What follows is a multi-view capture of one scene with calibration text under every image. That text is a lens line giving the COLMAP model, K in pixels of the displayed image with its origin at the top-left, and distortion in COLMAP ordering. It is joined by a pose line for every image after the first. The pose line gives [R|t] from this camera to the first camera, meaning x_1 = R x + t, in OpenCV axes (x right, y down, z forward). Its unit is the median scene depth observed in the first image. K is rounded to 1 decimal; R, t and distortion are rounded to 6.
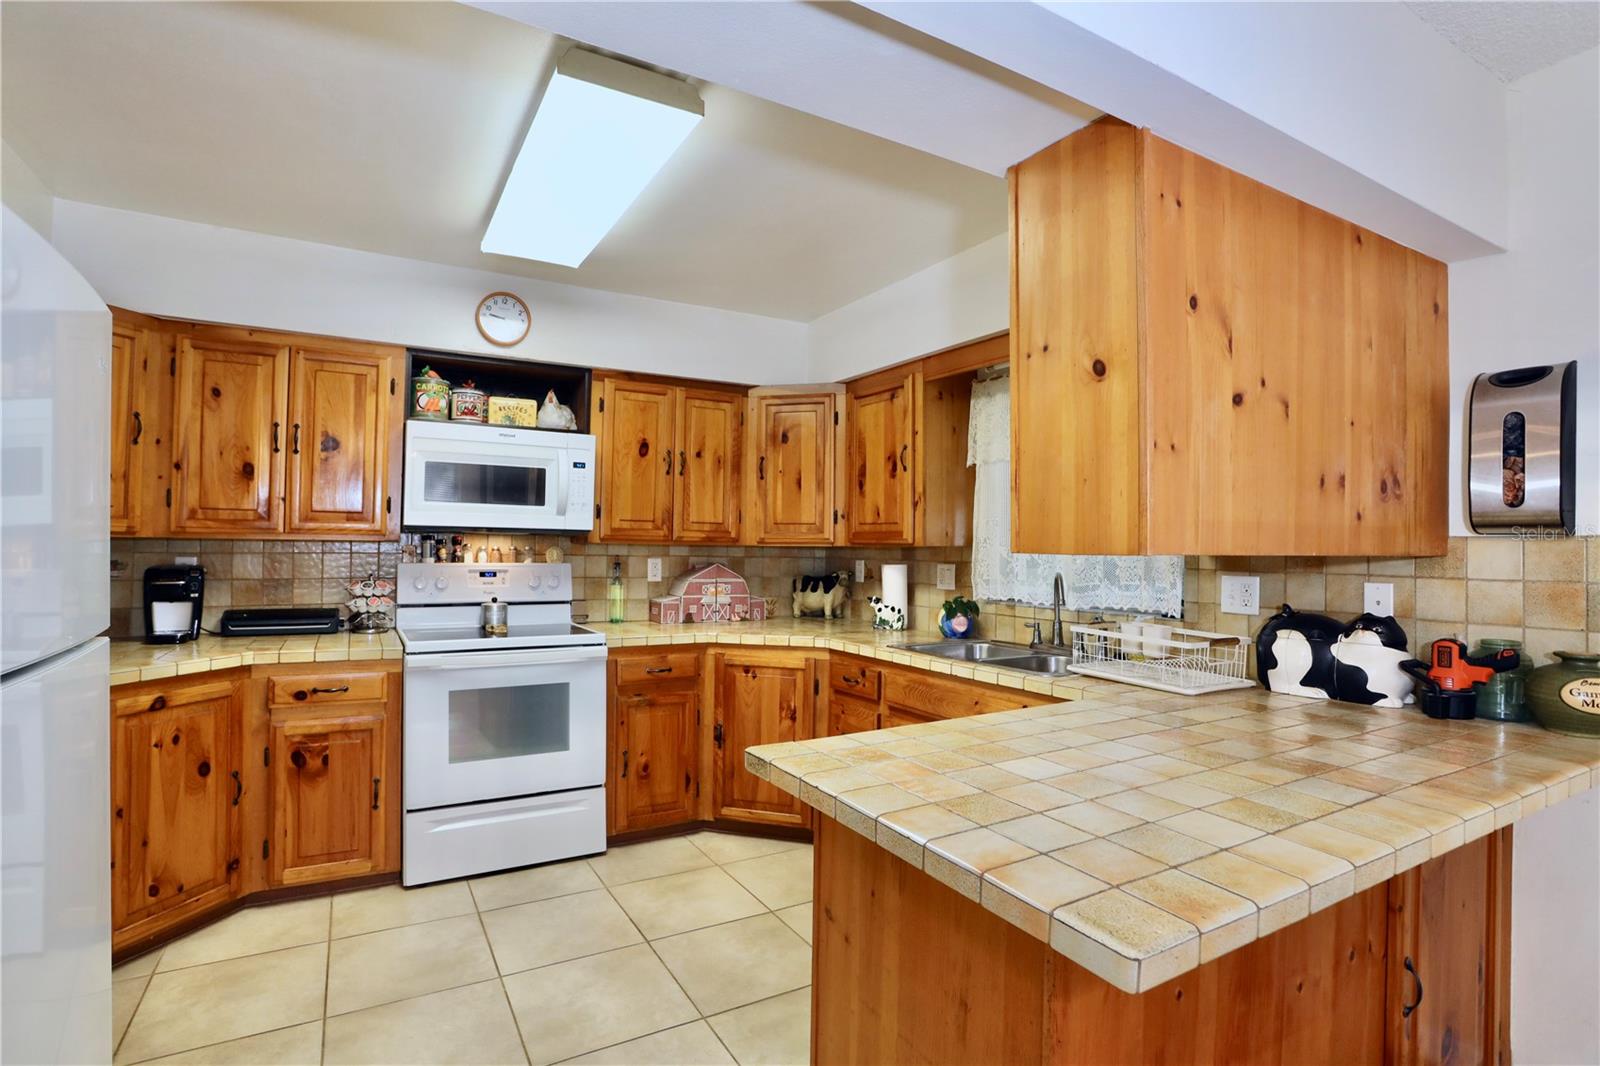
lens RADIAL K [[783.2, 0, 791.3], [0, 783.2, 535.0], [0, 0, 1]] dist [-0.064907, 0.025028]
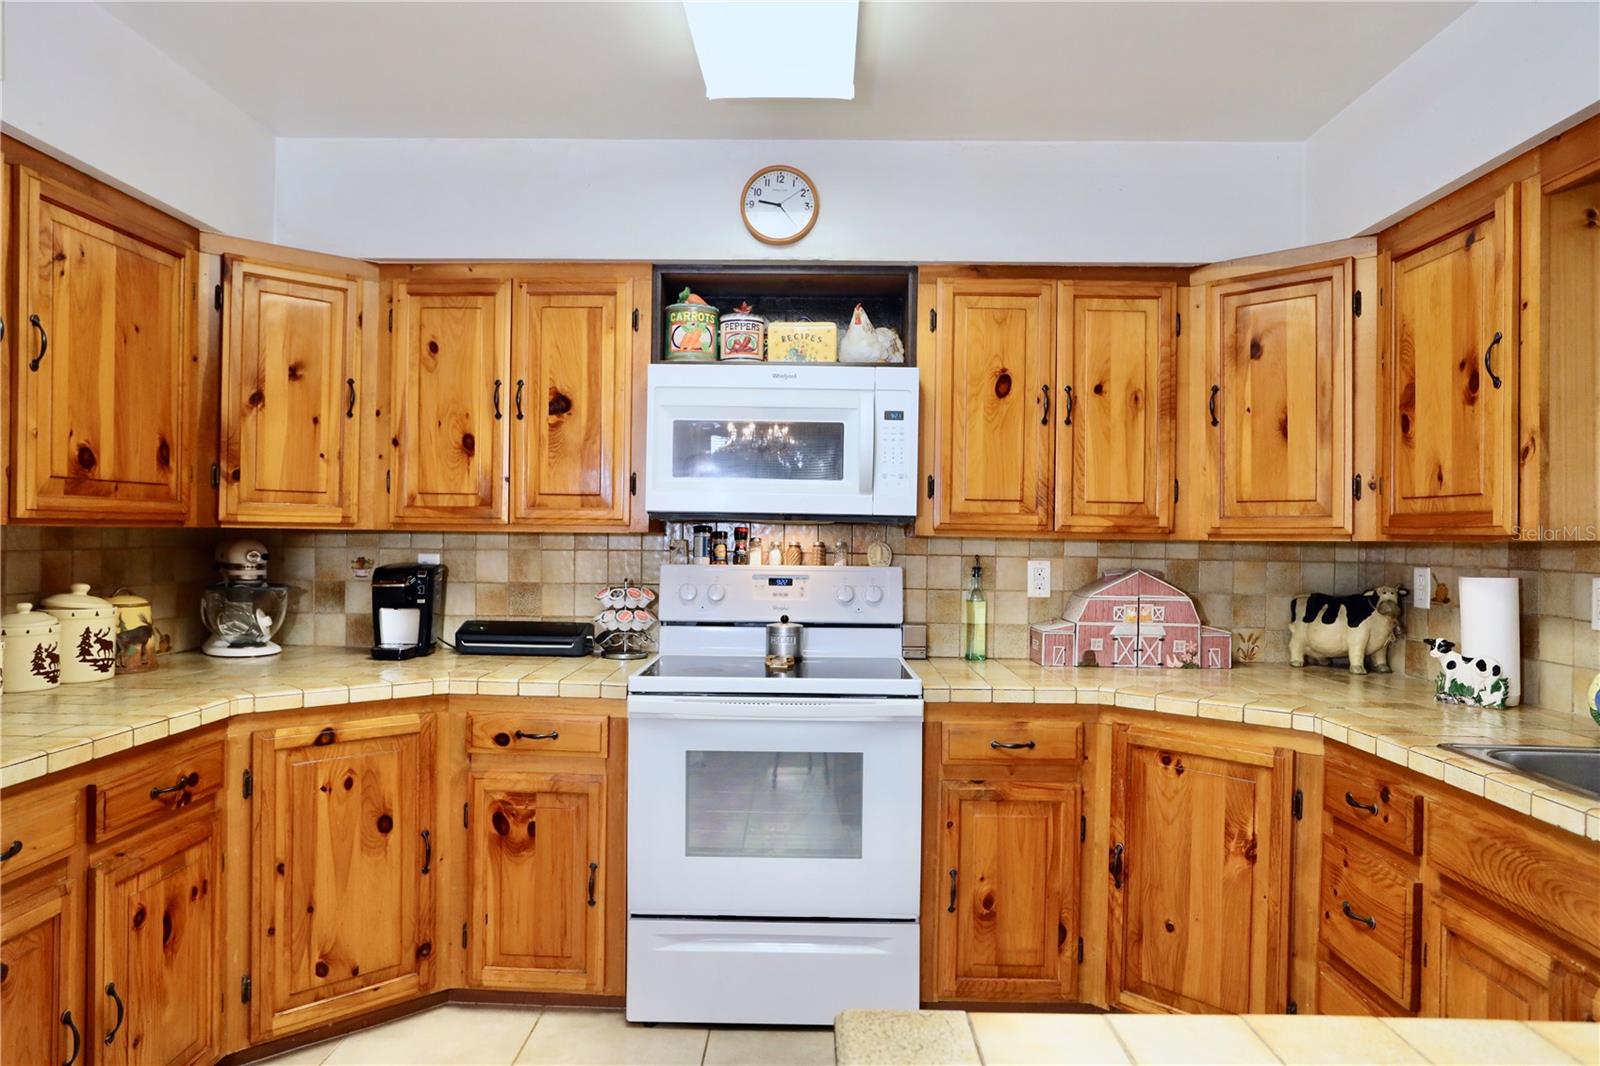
lens RADIAL K [[1017.8, 0, 787.3], [0, 1017.8, 534.5], [0, 0, 1]] dist [-0.045442, 0.030133]
pose [[0.856209, -0.003014, -0.516621, 0.088994], [0.005557, 0.999979, 0.003375, 0.005884], [0.516600, -0.005761, 0.856208, 0.234125]]
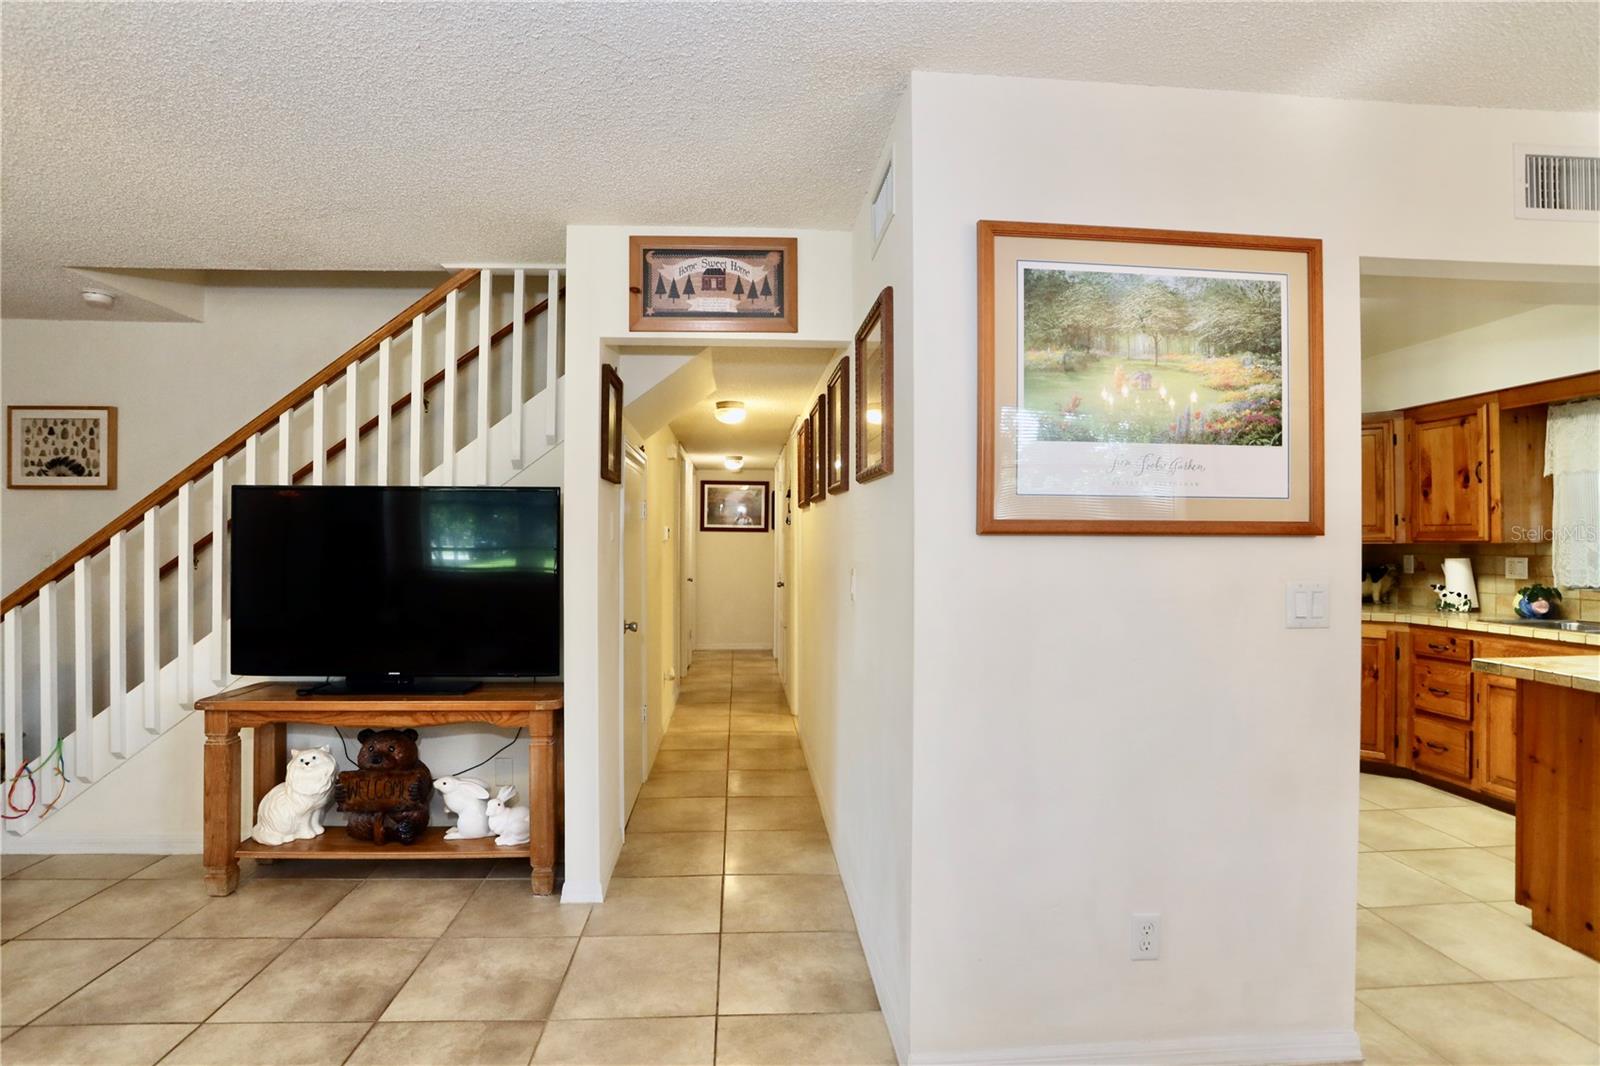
lens RADIAL K [[783.2, 0, 783.5], [0, 783.2, 531.8], [0, 0, 1]] dist [-0.064907, 0.025028]
pose [[0.896571, -0.018399, -0.442518, -0.318291], [0.017894, 0.999826, -0.005315, -0.016867], [0.442539, -0.003154, 0.896744, -0.564803]]
